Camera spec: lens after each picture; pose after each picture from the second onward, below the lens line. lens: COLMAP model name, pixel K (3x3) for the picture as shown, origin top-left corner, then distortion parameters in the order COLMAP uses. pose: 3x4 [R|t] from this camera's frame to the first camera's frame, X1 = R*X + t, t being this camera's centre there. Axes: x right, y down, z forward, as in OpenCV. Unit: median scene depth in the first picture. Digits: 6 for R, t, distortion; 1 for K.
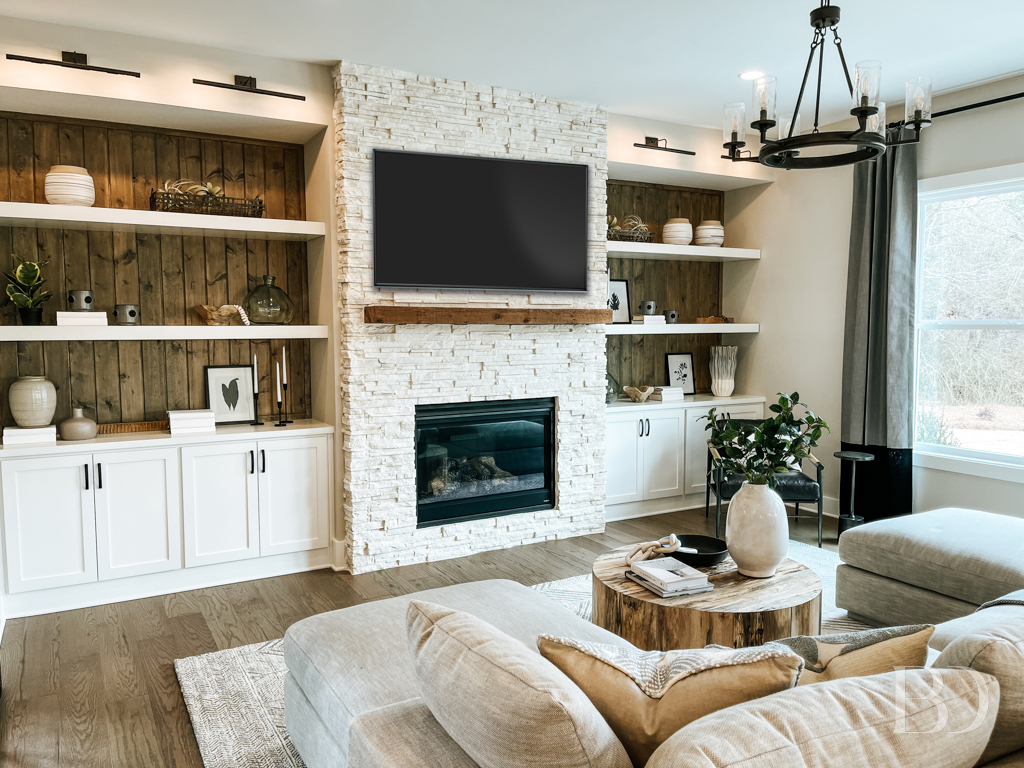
lens RADIAL K [[768.9, 0, 512.7], [0, 768.9, 389.3], [0, 0, 1]] dist [0.004232, -0.006403]
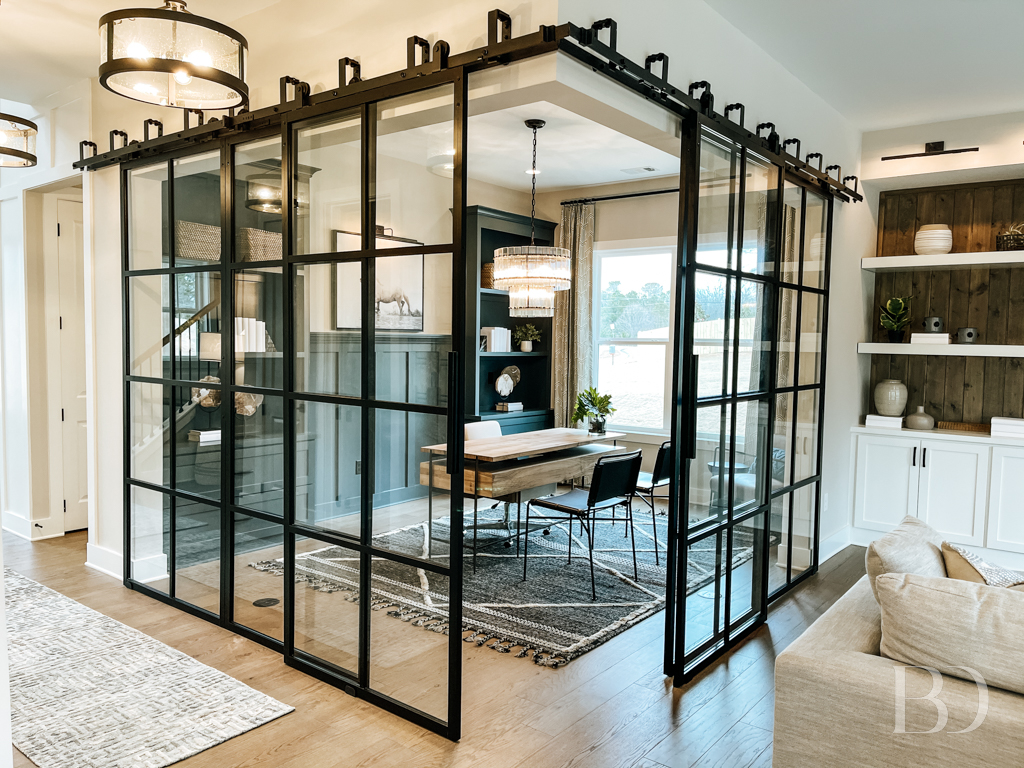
lens RADIAL K [[768.9, 0, 511.4], [0, 768.9, 384.3], [0, 0, 1]] dist [0.004232, -0.006403]
pose [[0.374289, 0.065978, -0.924962, 0.385119], [-0.096307, 0.994837, 0.031992, 0.012758], [0.922297, 0.077106, 0.378711, -0.151574]]
